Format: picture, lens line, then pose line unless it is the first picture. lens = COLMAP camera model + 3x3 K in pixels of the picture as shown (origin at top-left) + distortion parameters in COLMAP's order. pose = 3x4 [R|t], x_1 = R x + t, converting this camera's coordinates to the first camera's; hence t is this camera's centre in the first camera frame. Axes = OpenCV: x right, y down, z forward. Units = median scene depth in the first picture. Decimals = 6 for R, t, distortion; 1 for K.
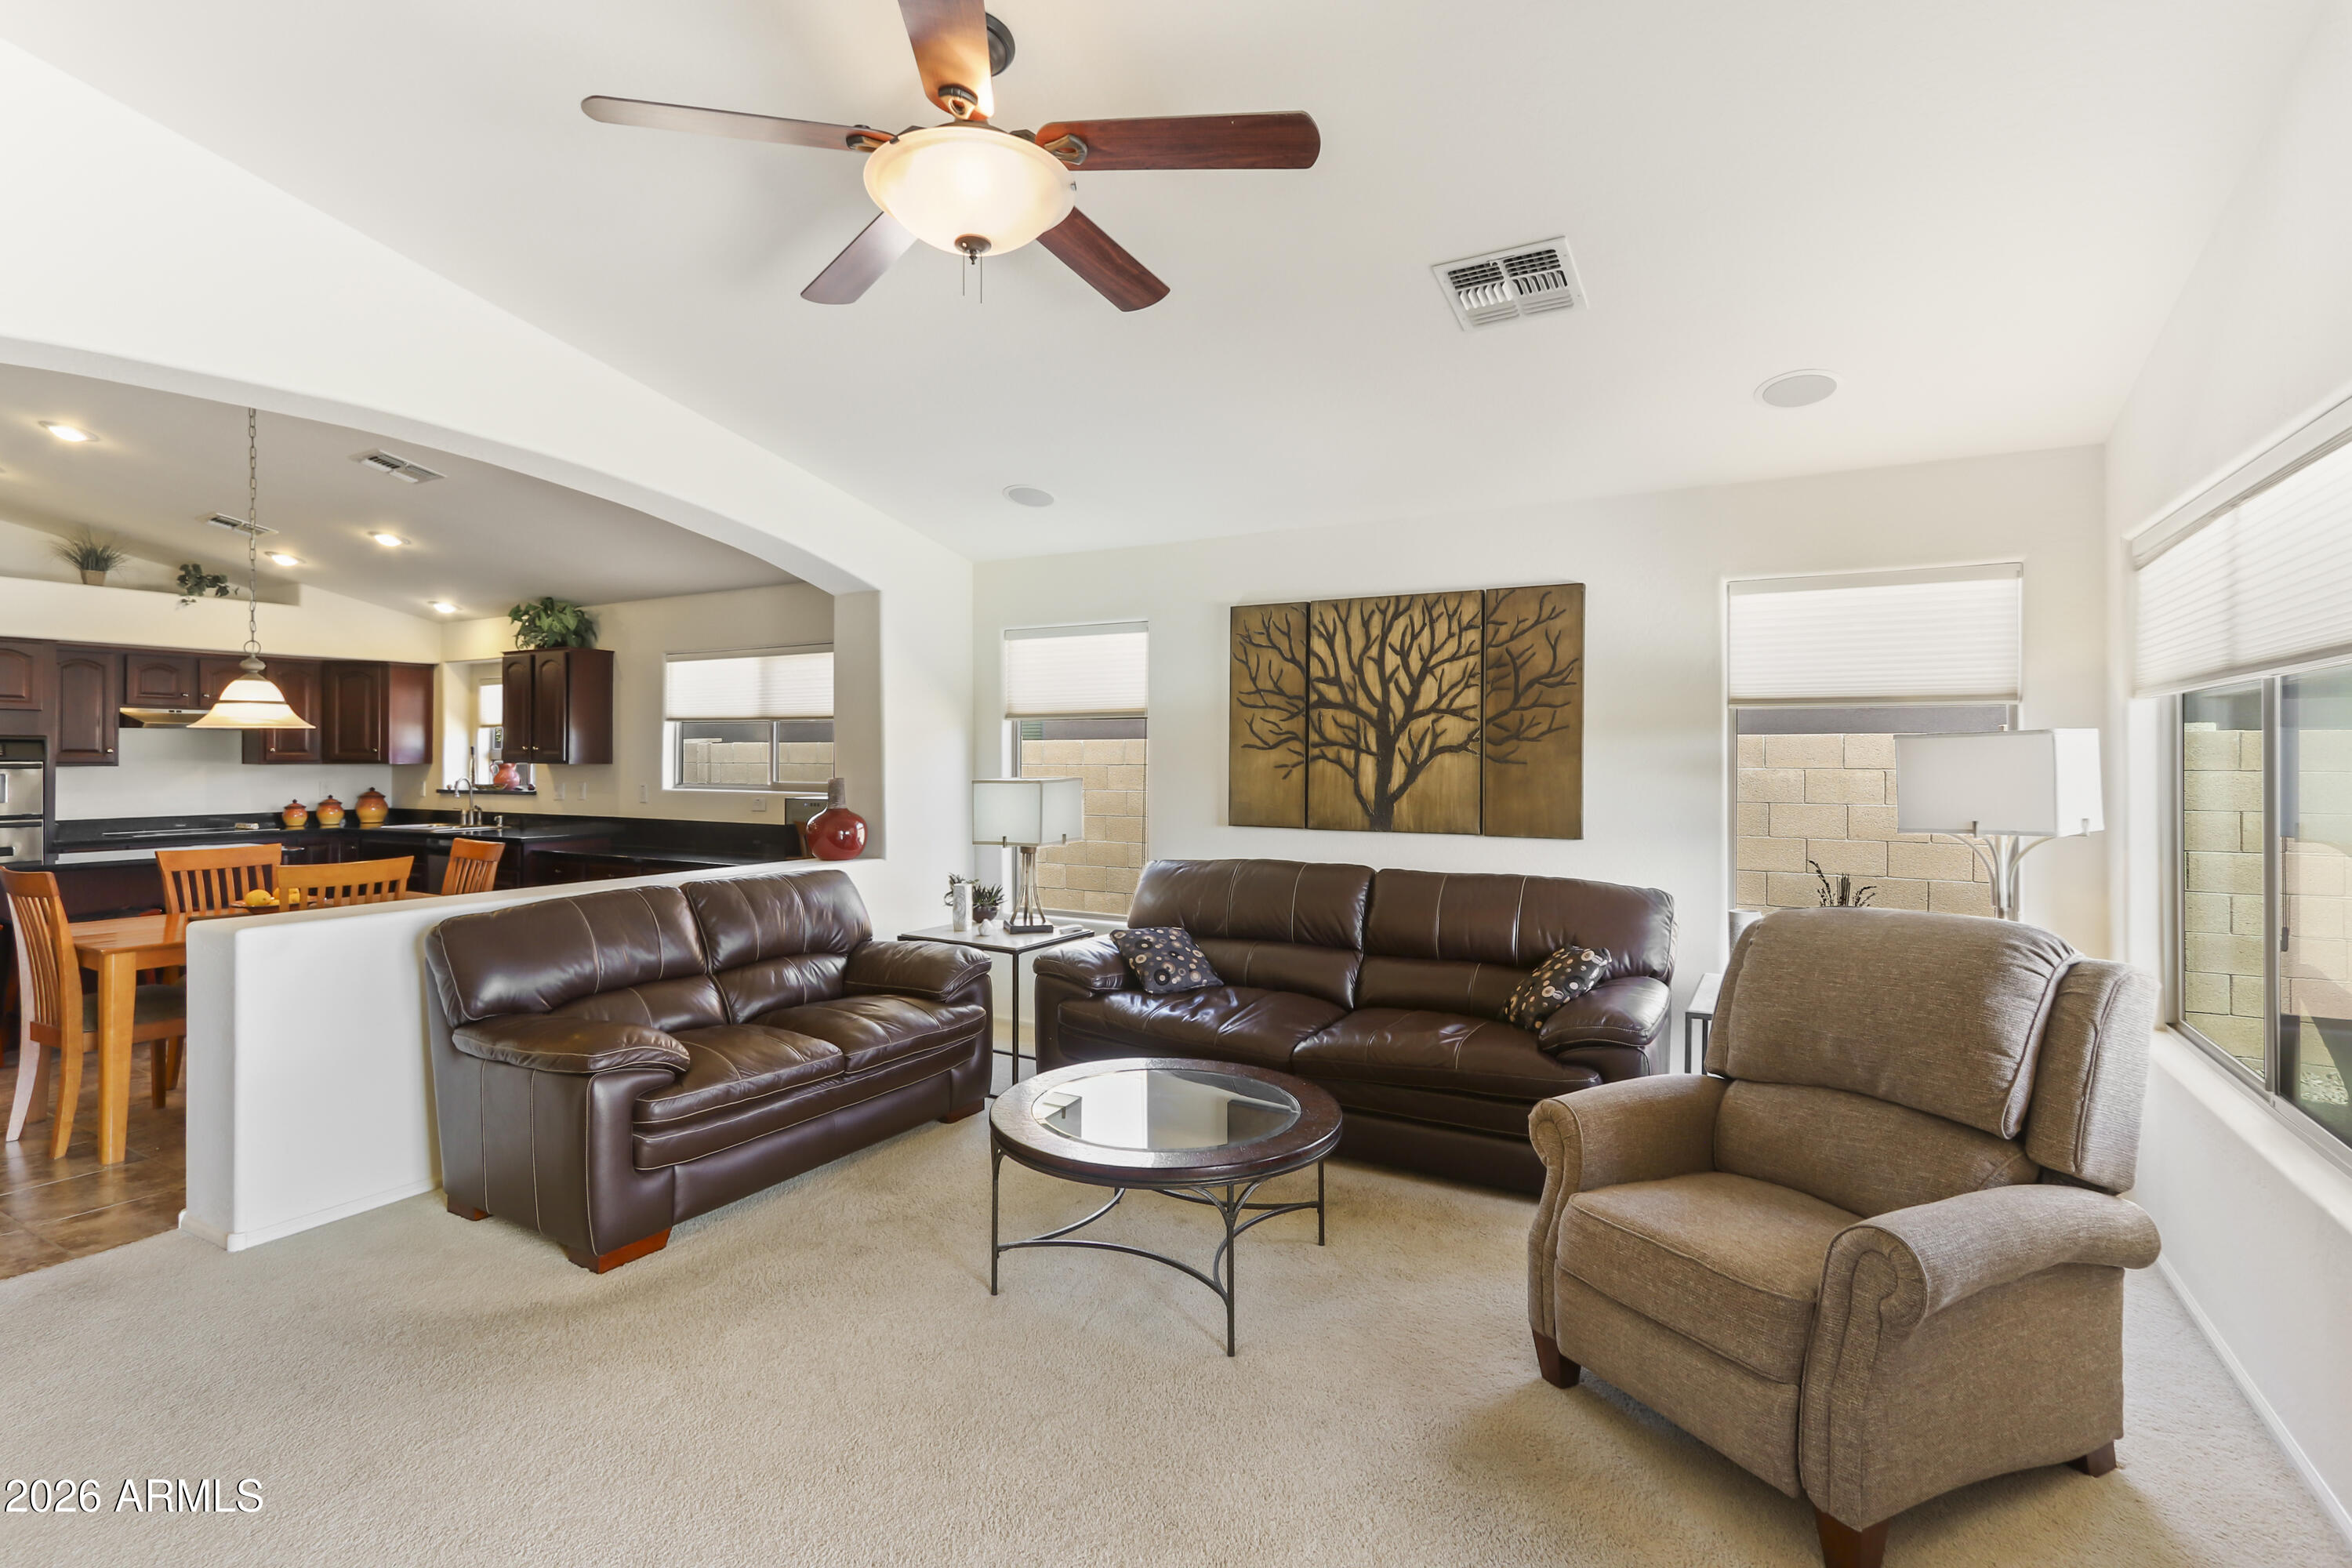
lens RADIAL K [[1104.9, 0, 1151.0], [0, 1104.9, 755.2], [0, 0, 1]] dist [-0.000125, 0.004346]
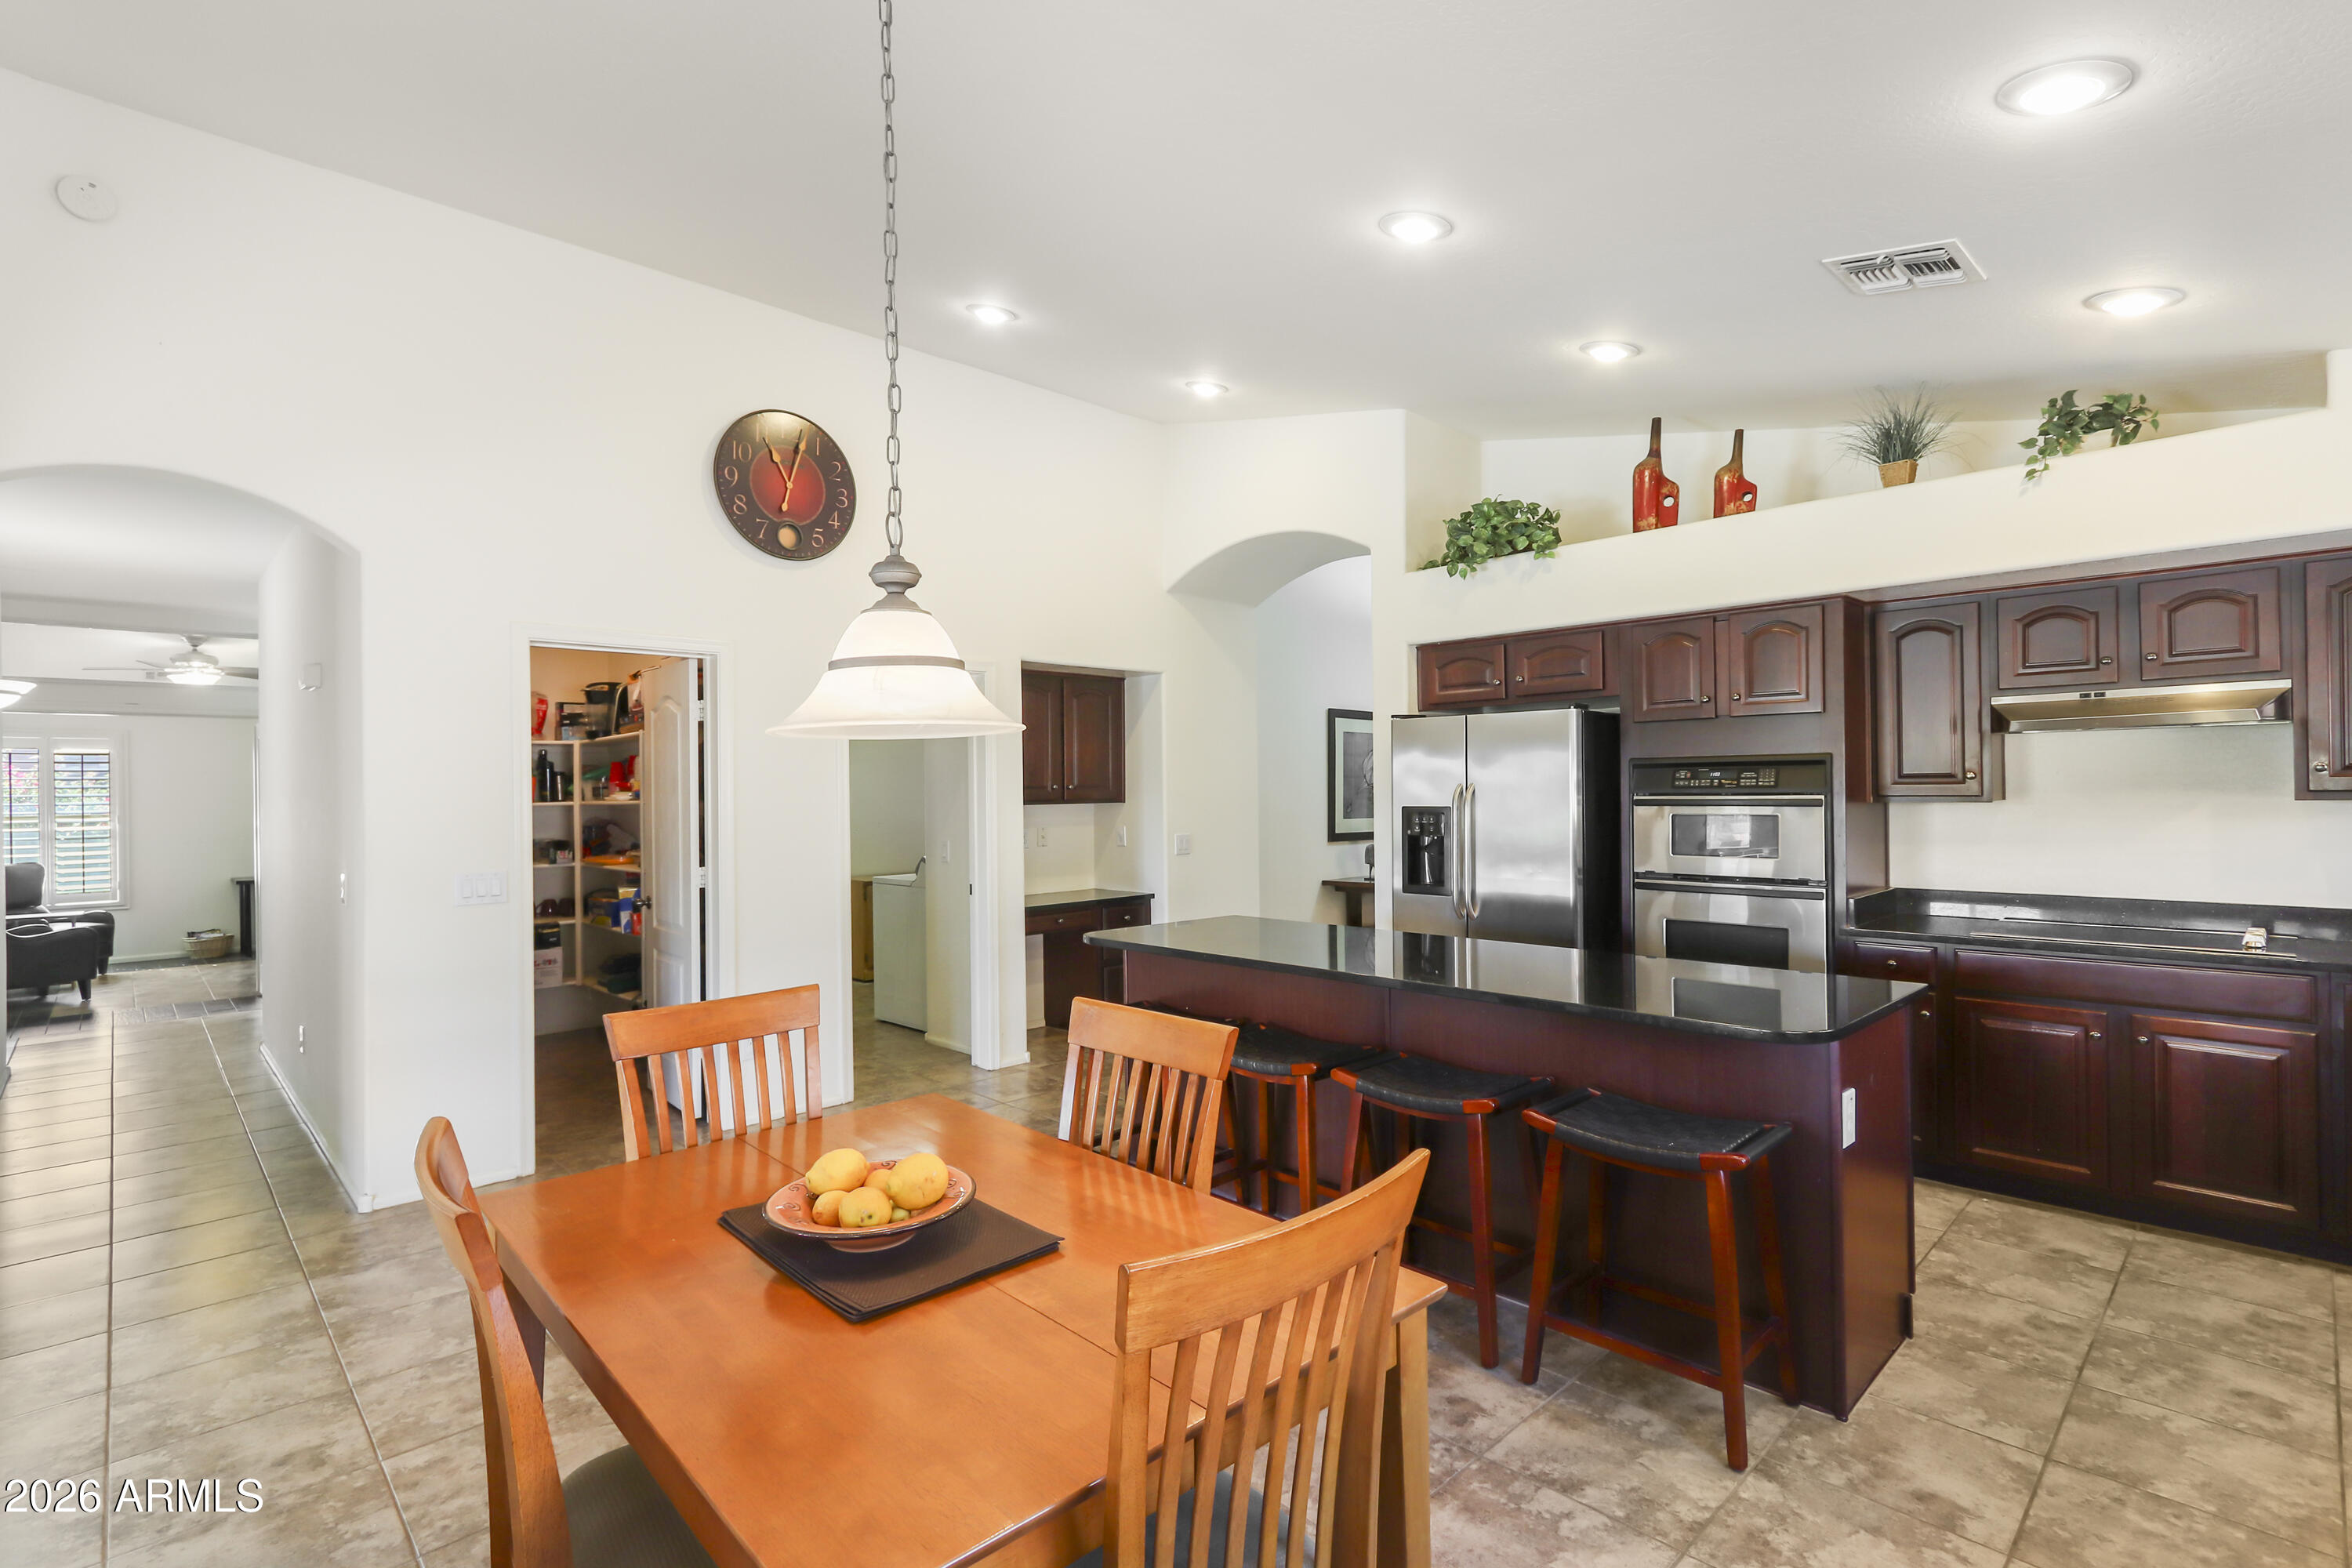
lens RADIAL K [[1104.9, 0, 1174.4], [0, 1104.9, 793.1], [0, 0, 1]] dist [-0.000125, 0.004346]
pose [[-0.276689, 0.005694, -0.960943, -0.420190], [0.013360, 0.999909, 0.002078, -0.001617], [0.960867, -0.012264, -0.276740, 1.123911]]
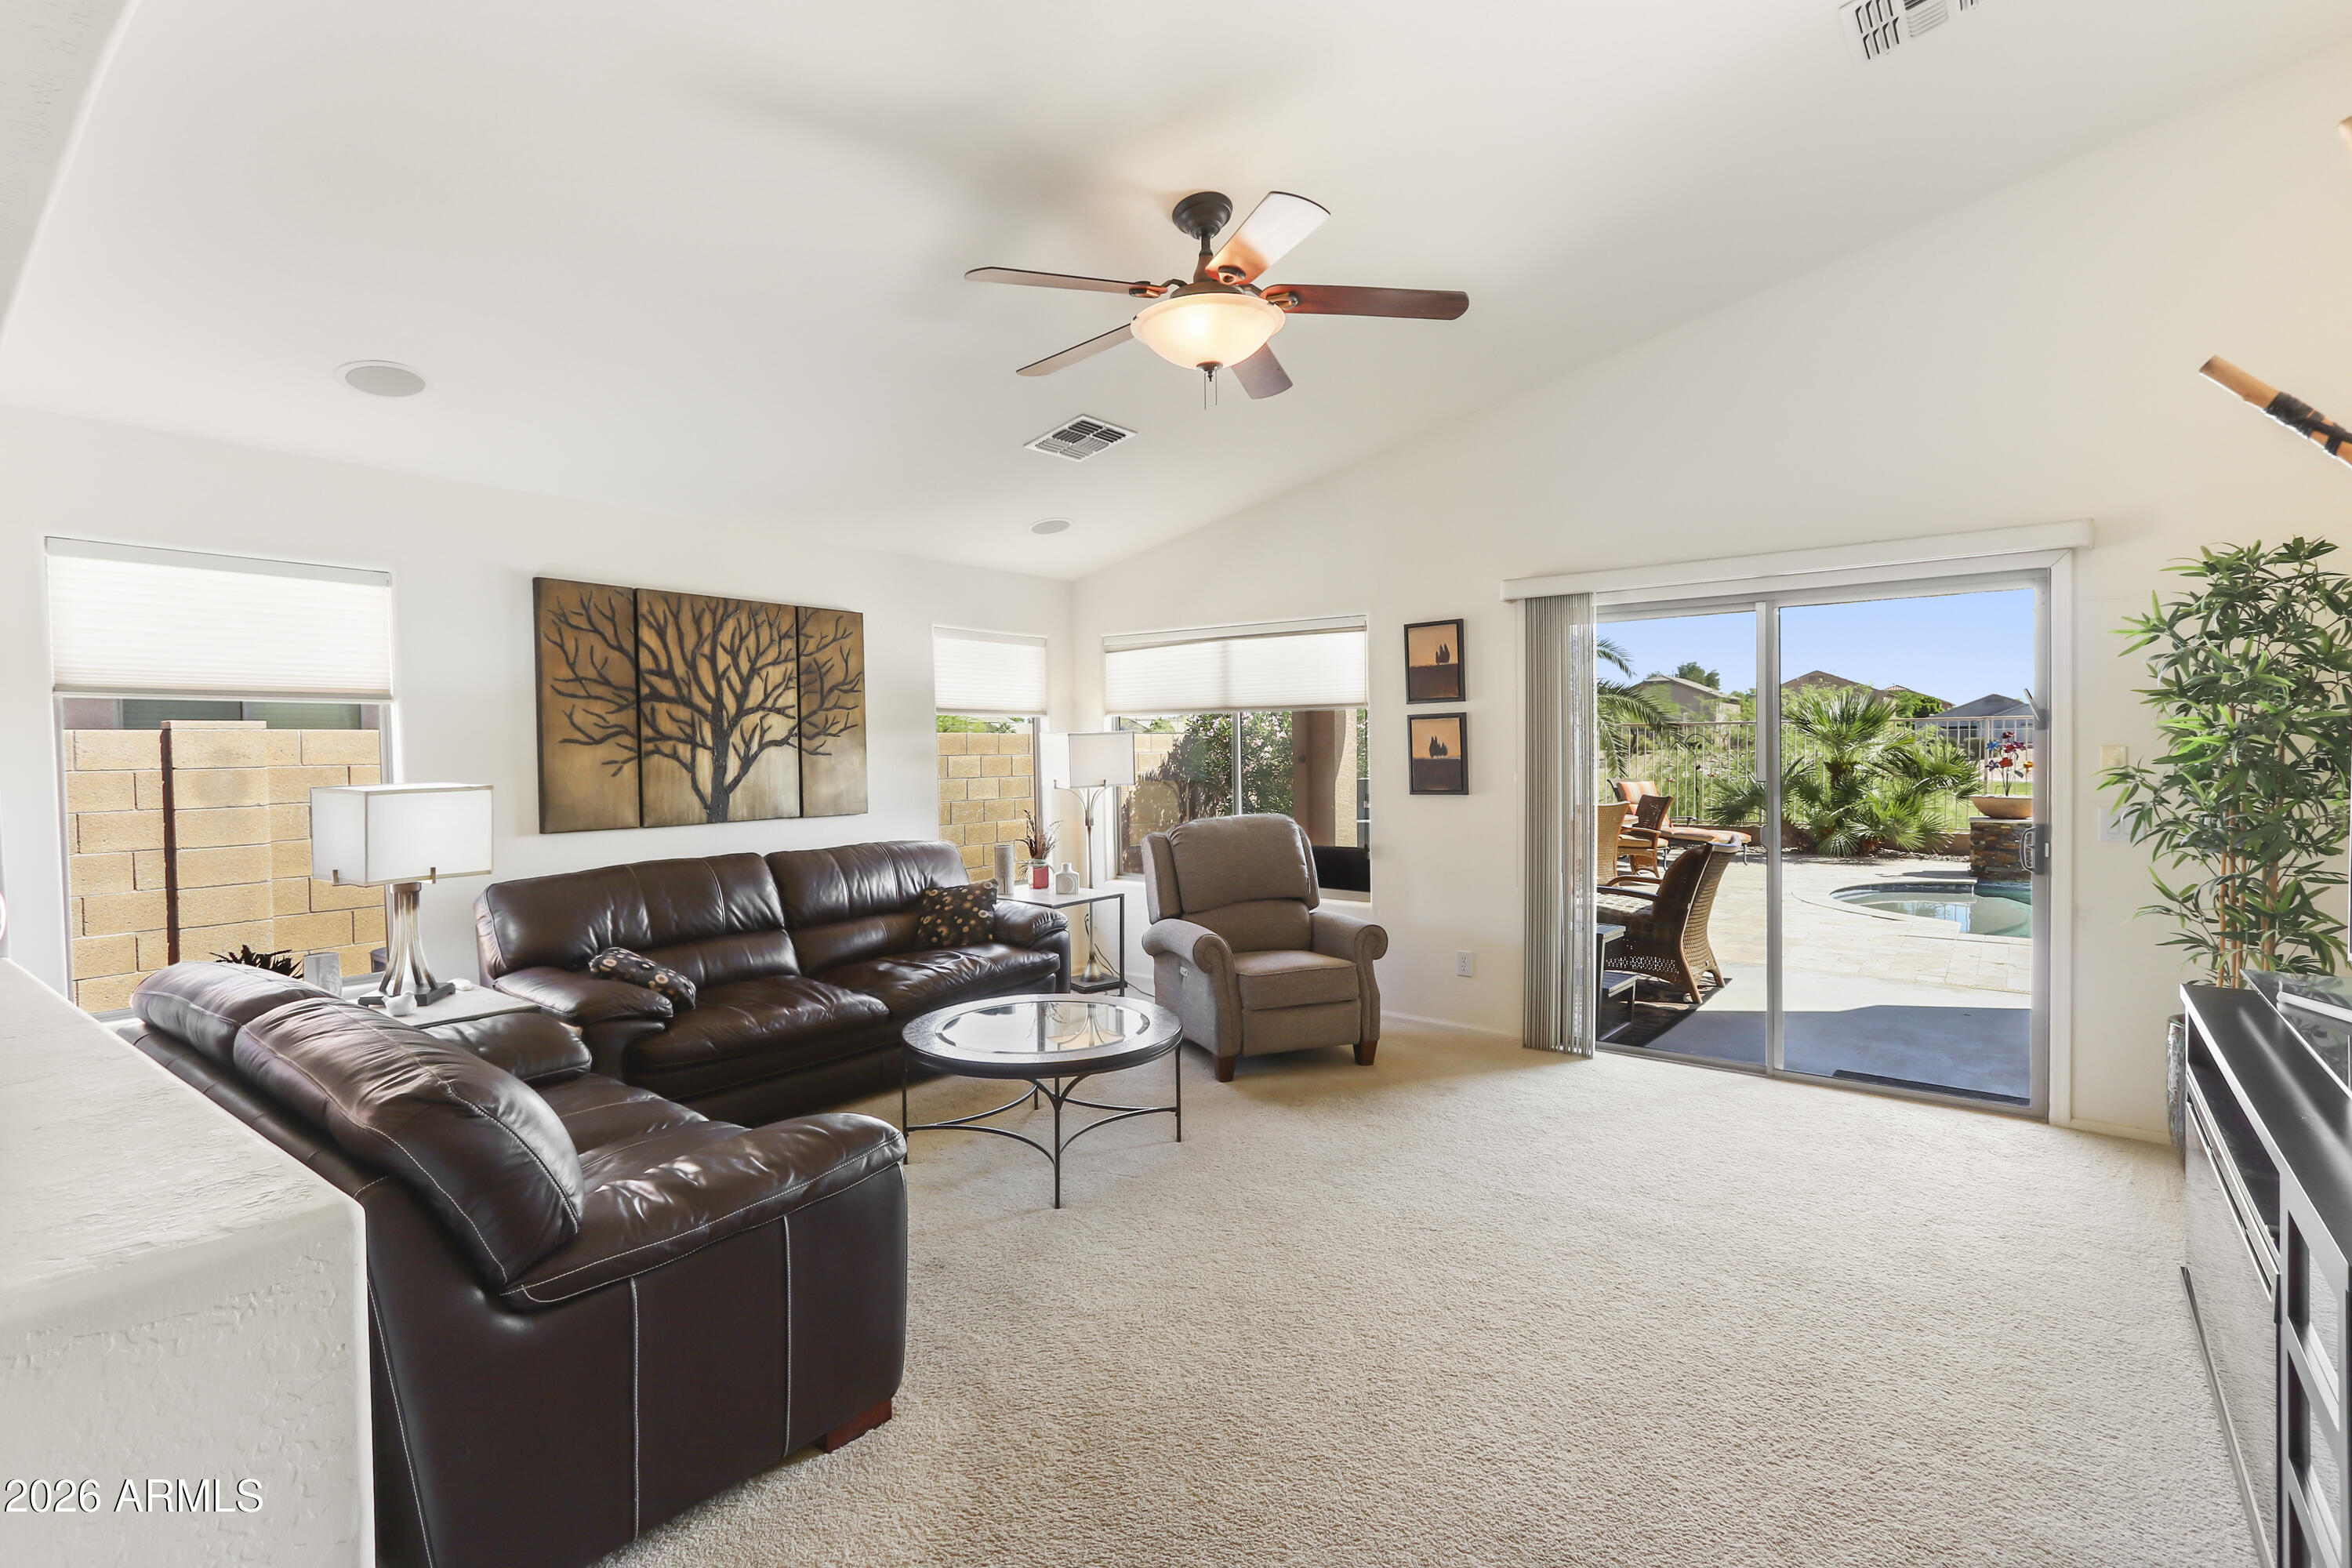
lens RADIAL K [[1104.9, 0, 1169.3], [0, 1104.9, 769.7], [0, 0, 1]] dist [-0.000125, 0.004346]
pose [[0.140315, -0.026201, 0.989760, -0.739933], [0.010951, 0.999630, 0.024909, -0.002201], [-0.990046, 0.007344, 0.140550, 0.418763]]
